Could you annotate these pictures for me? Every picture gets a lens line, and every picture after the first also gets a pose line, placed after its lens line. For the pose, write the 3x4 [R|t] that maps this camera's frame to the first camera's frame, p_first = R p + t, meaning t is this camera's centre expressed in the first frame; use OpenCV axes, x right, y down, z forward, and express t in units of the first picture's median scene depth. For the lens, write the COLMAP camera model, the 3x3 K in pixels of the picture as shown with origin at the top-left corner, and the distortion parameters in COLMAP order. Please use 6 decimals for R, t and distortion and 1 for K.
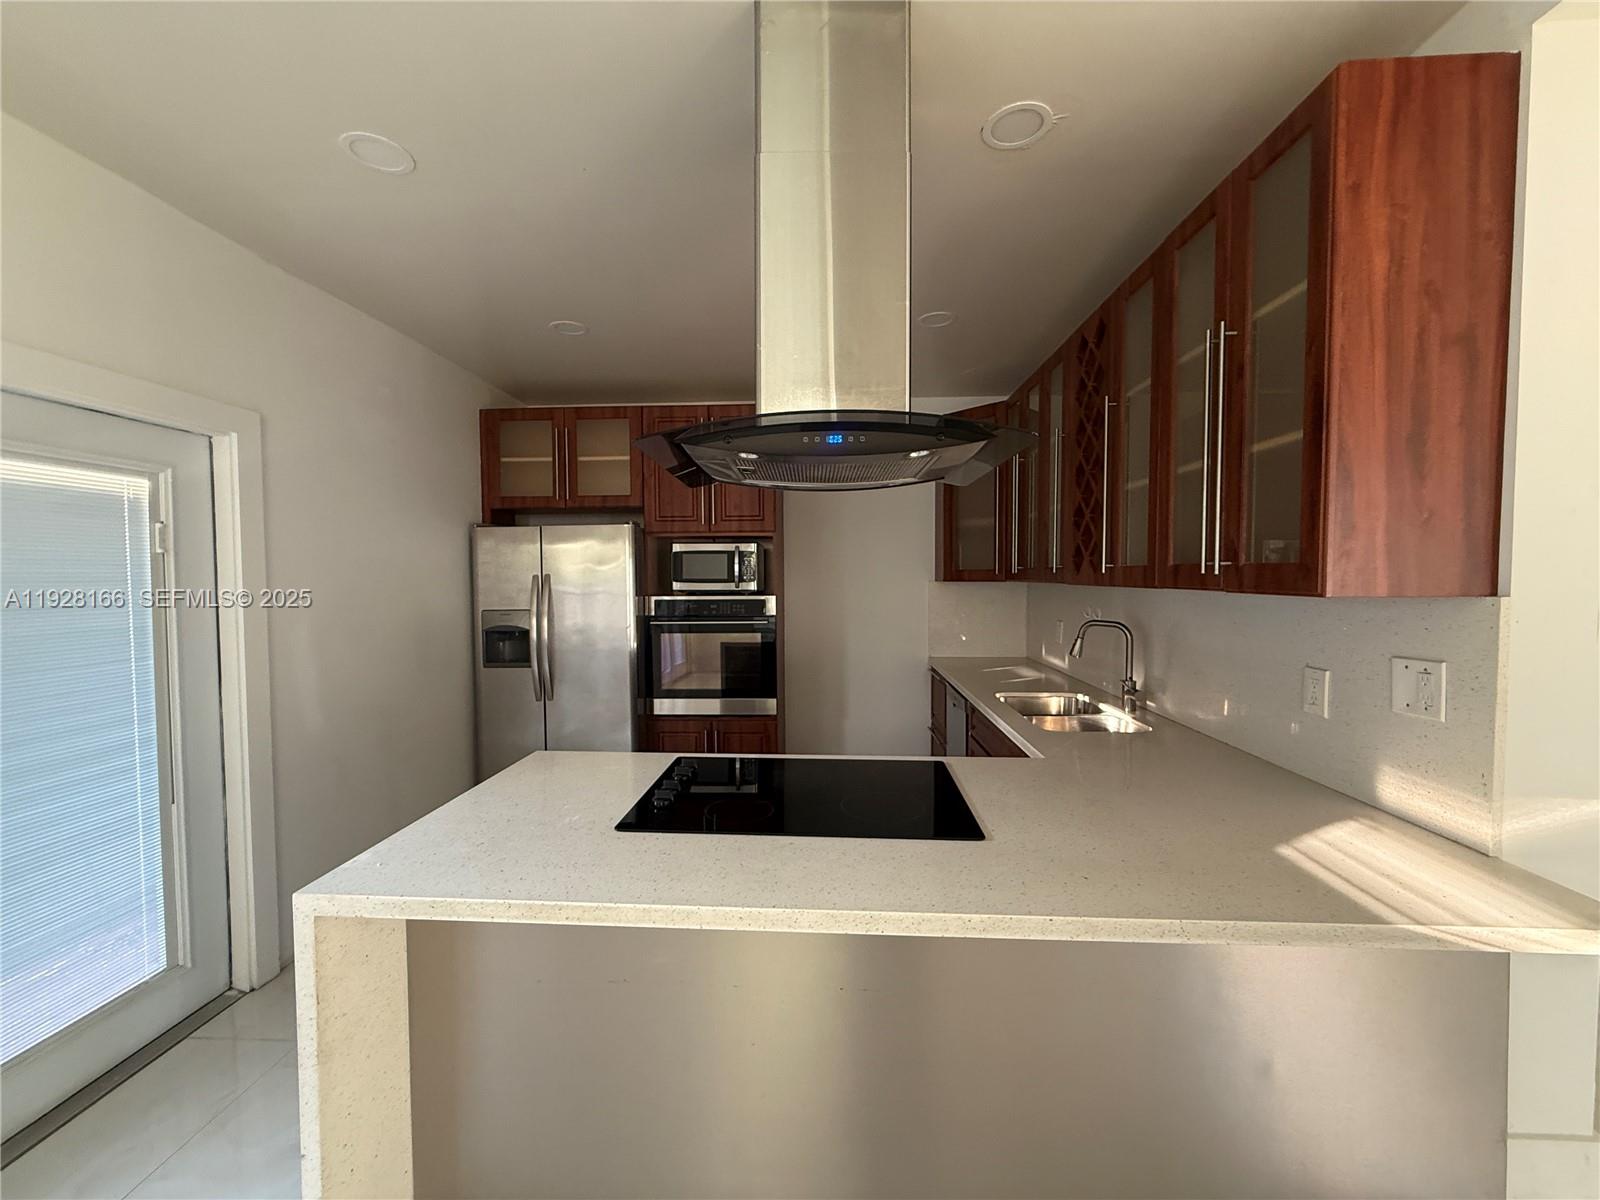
lens RADIAL K [[639.7, 0, 800.4], [0, 639.7, 598.4], [0, 0, 1]] dist [0.000971, -0.000011]
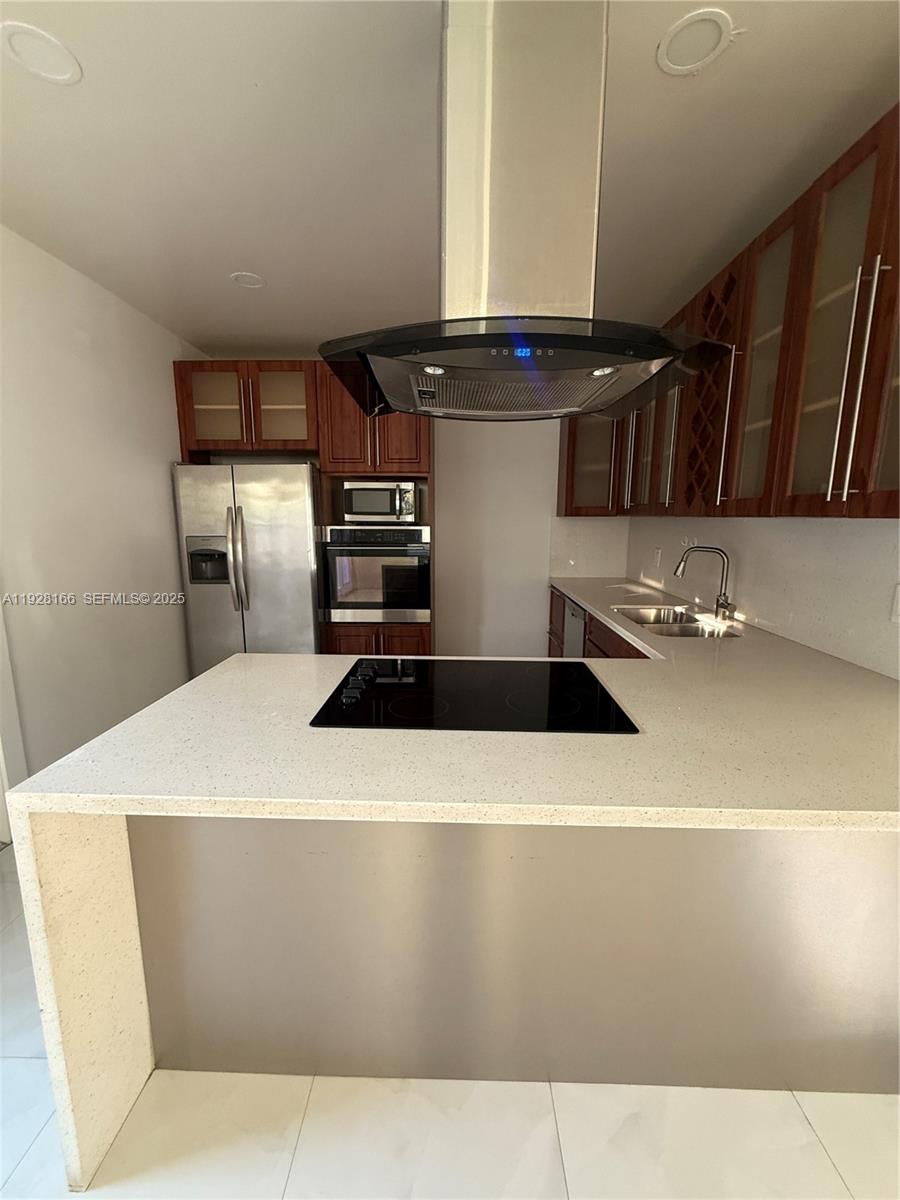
lens RADIAL K [[479.8, 0, 452.3], [0, 479.8, 596.6], [0, 0, 1]] dist [0.000971, -0.000011]
pose [[0.999387, 0.003707, 0.034817, -0.044838], [-0.008154, 0.991682, 0.128456, 0.017931], [-0.034051, -0.128661, 0.991104, 0.119836]]
